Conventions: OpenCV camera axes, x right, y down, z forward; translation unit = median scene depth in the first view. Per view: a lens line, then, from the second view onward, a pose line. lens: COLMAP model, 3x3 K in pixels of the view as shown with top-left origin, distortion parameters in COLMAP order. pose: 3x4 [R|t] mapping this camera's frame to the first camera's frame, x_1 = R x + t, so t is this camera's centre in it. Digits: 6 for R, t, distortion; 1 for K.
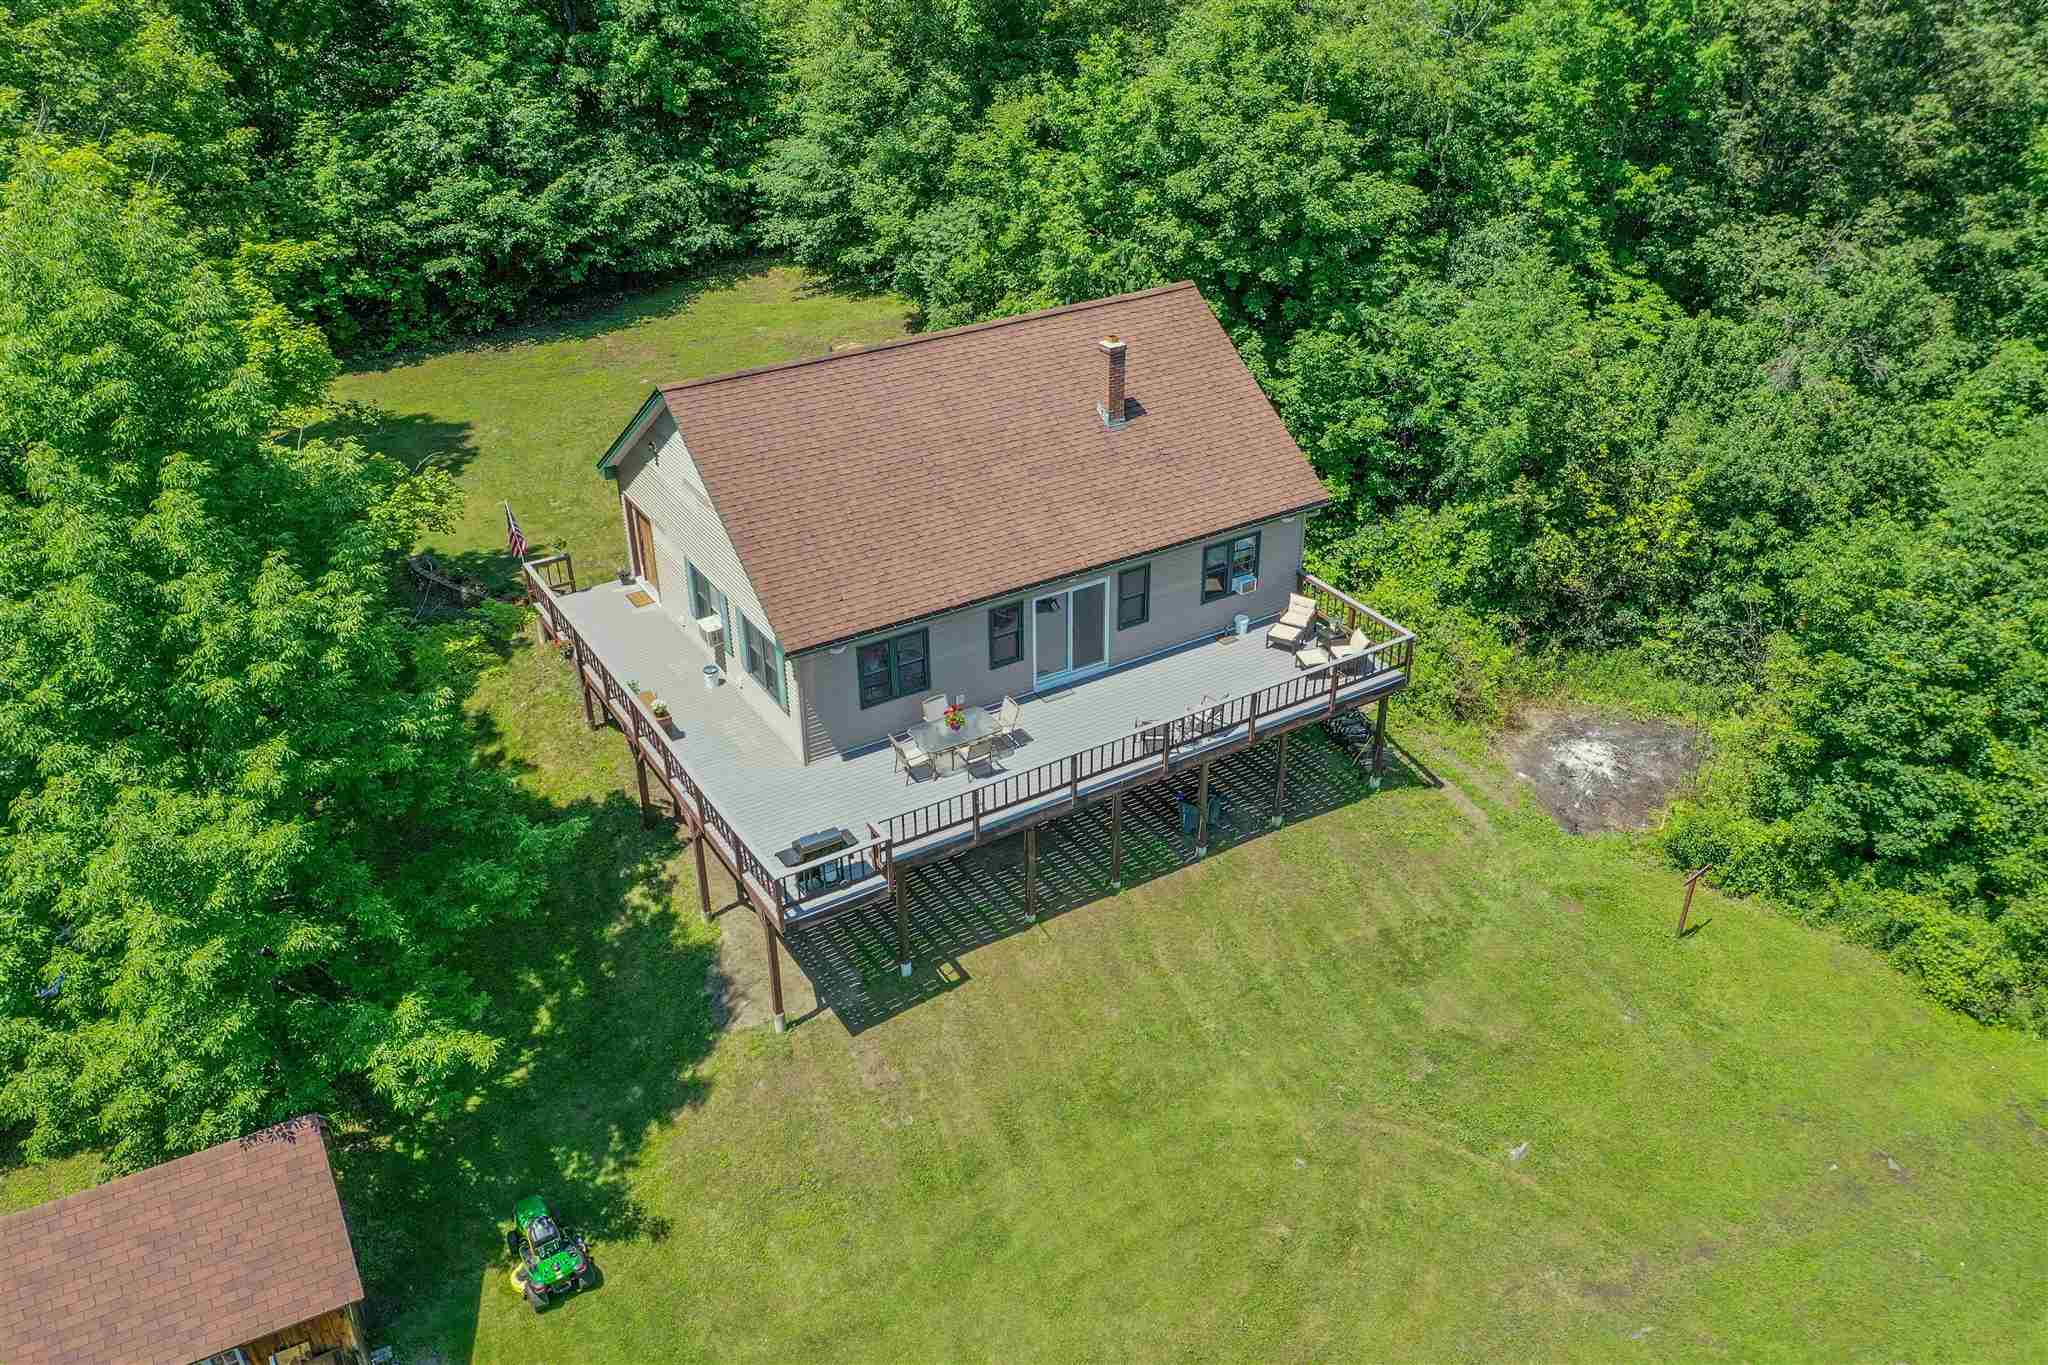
lens RADIAL K [[1602.4, 0, 1024.0], [0, 1602.4, 682.5], [0, 0, 1]] dist [-0.008614, -0.007299]
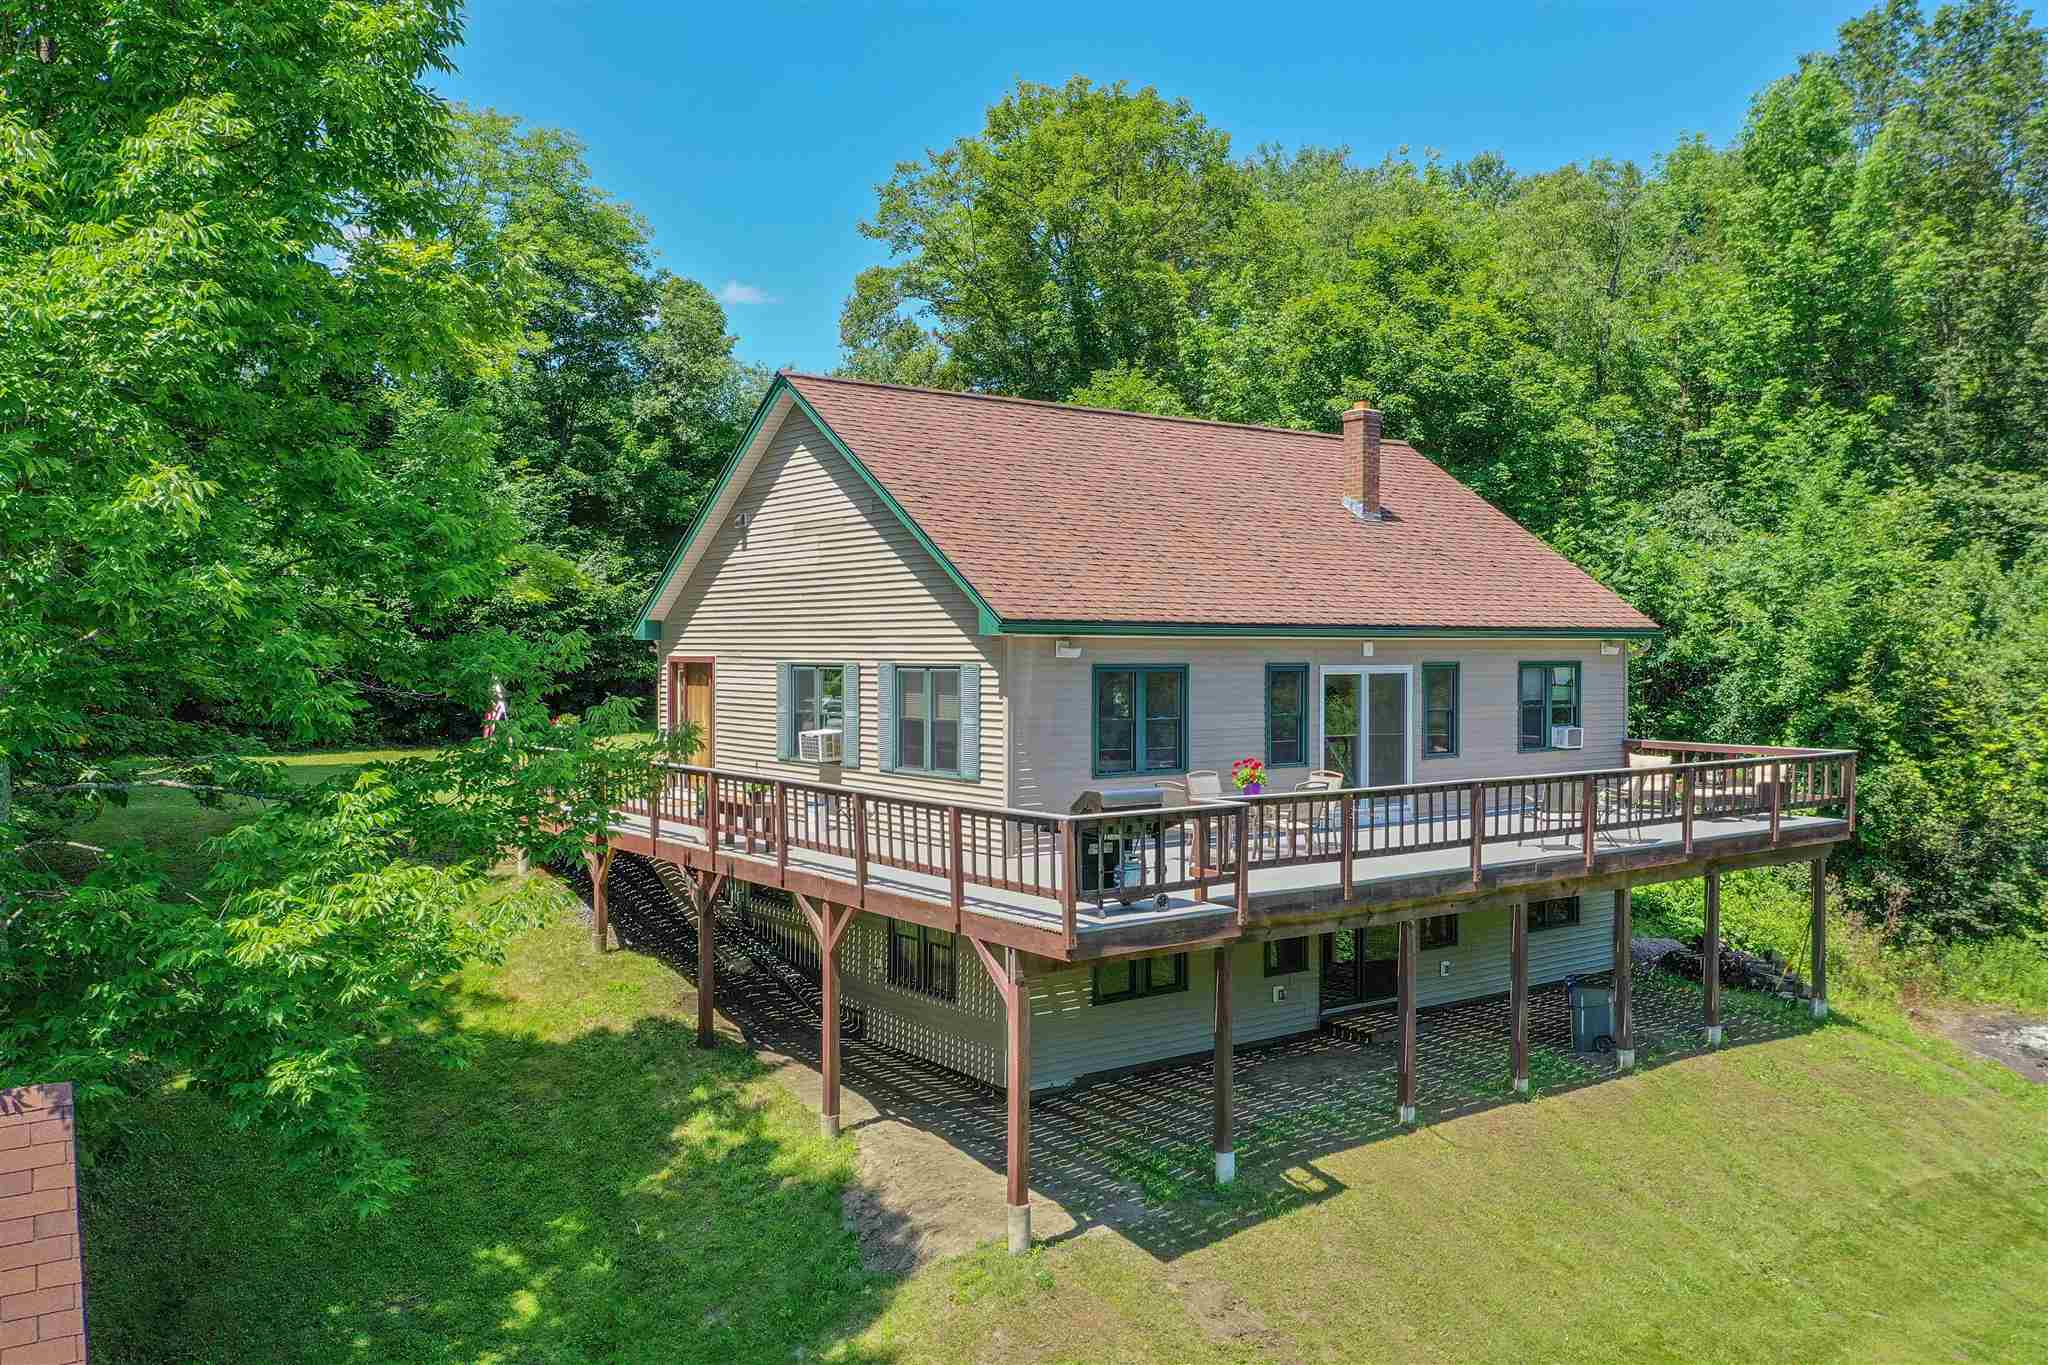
lens RADIAL K [[1621.5, 0, 1024.0], [0, 1621.5, 682.5], [0, 0, 1]] dist [-0.003253, -0.002203]
pose [[0.996665, -0.001855, 0.081575, -0.166064], [0.041184, 0.874492, -0.483288, 0.264146], [-0.070440, 0.485036, 0.871653, 0.400271]]
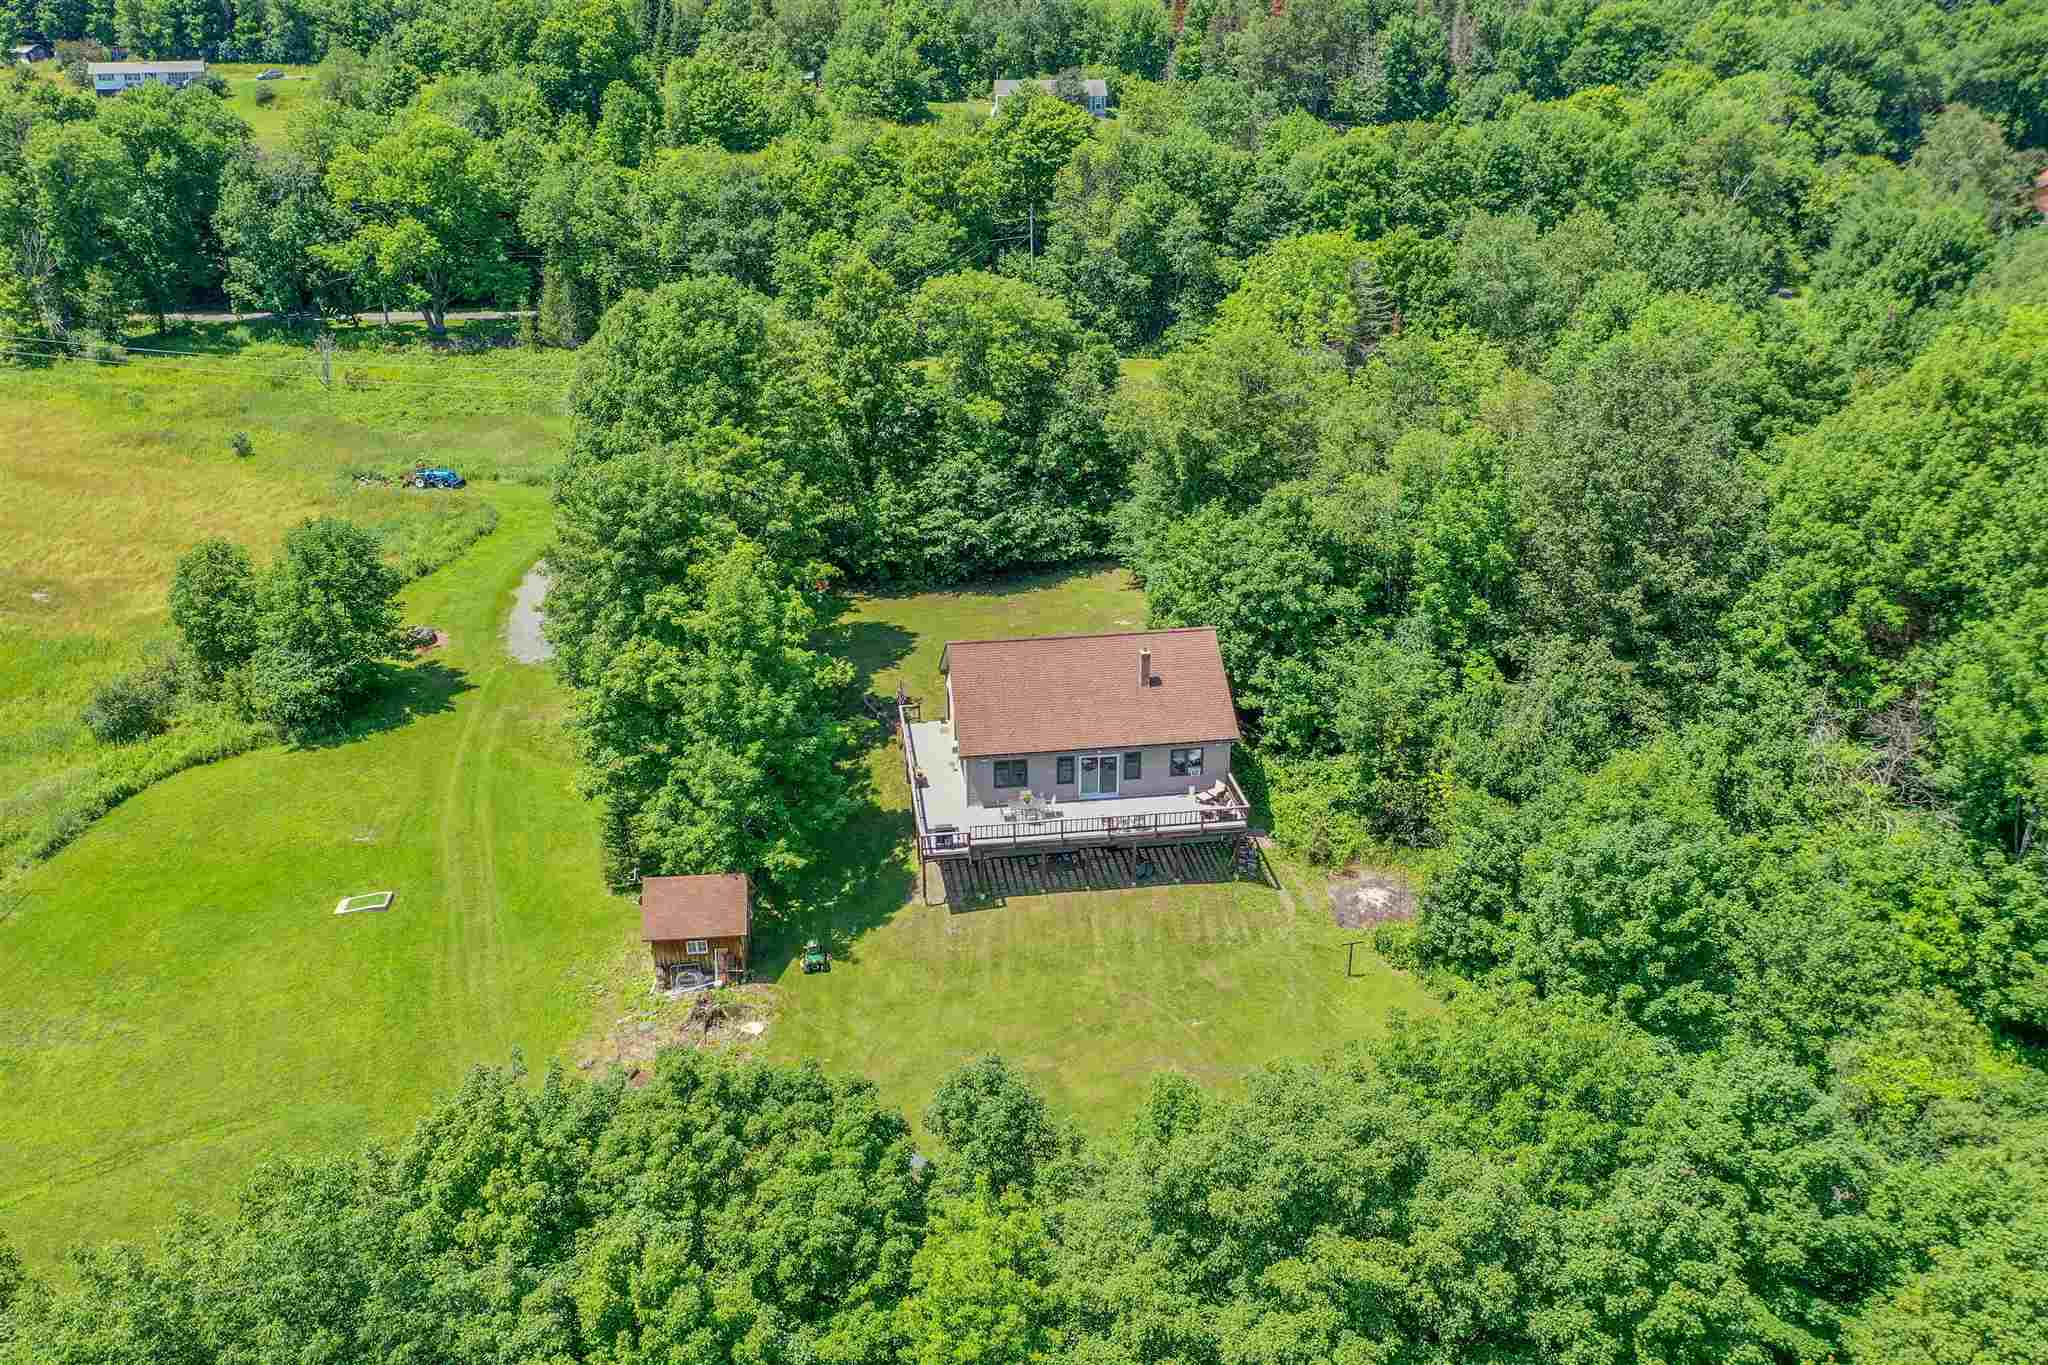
lens RADIAL K [[1602.4, 0, 1024.0], [0, 1602.4, 682.5], [0, 0, 1]] dist [-0.008614, -0.007299]
pose [[0.914483, 0.160466, -0.371444, 0.729236], [-0.204685, 0.975339, -0.082576, 0.047002], [0.349033, 0.151543, 0.924776, -1.099227]]
